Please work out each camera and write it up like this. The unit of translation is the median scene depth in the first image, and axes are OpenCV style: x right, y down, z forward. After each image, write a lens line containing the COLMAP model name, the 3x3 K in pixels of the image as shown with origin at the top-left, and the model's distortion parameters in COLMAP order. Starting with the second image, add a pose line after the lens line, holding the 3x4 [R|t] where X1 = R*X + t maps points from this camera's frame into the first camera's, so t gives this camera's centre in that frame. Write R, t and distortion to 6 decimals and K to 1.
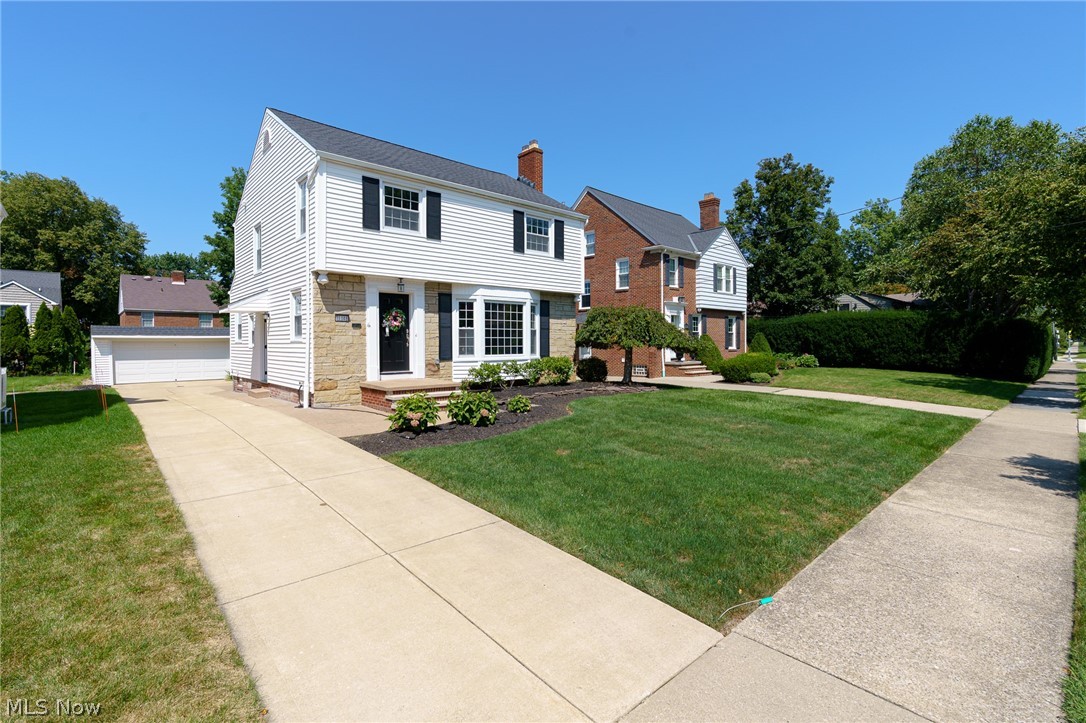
lens RADIAL K [[501.4, 0, 541.5], [0, 501.4, 344.6], [0, 0, 1]] dist [0.001940, 0.000330]
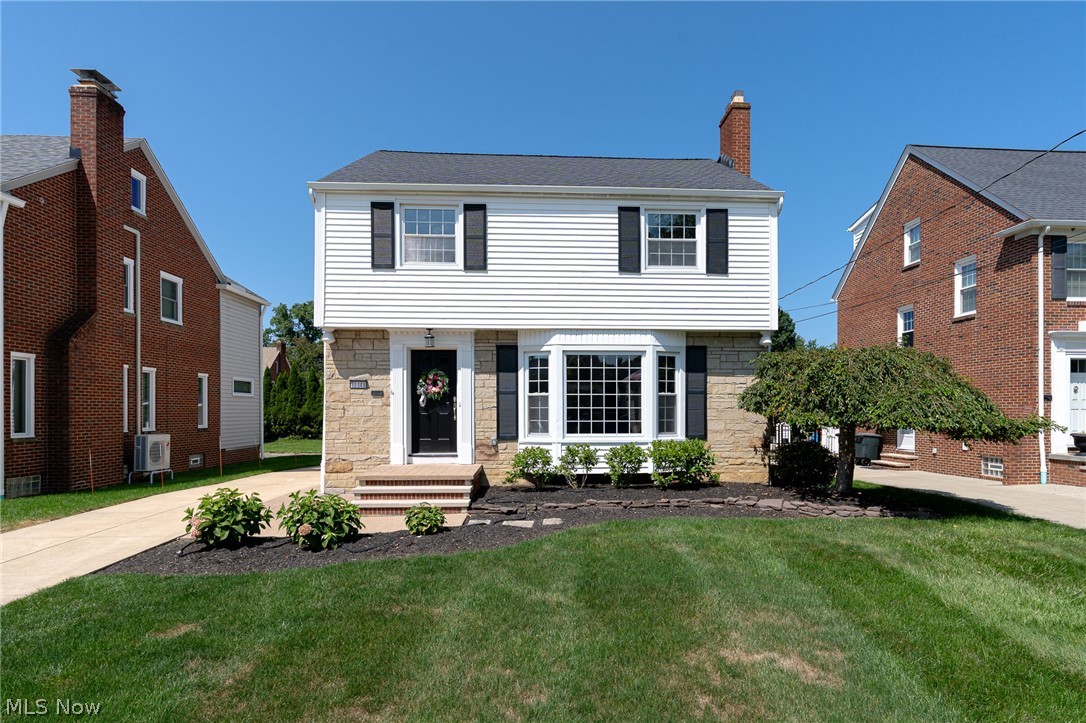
lens RADIAL K [[609.7, 0, 542.1], [0, 609.7, 420.3], [0, 0, 1]] dist [0.001742, 0.000067]
pose [[0.782056, 0.009124, -0.623141, 0.362878], [-0.003907, 0.999945, 0.009737, -0.004958], [0.623195, -0.005180, 0.782049, 0.341528]]
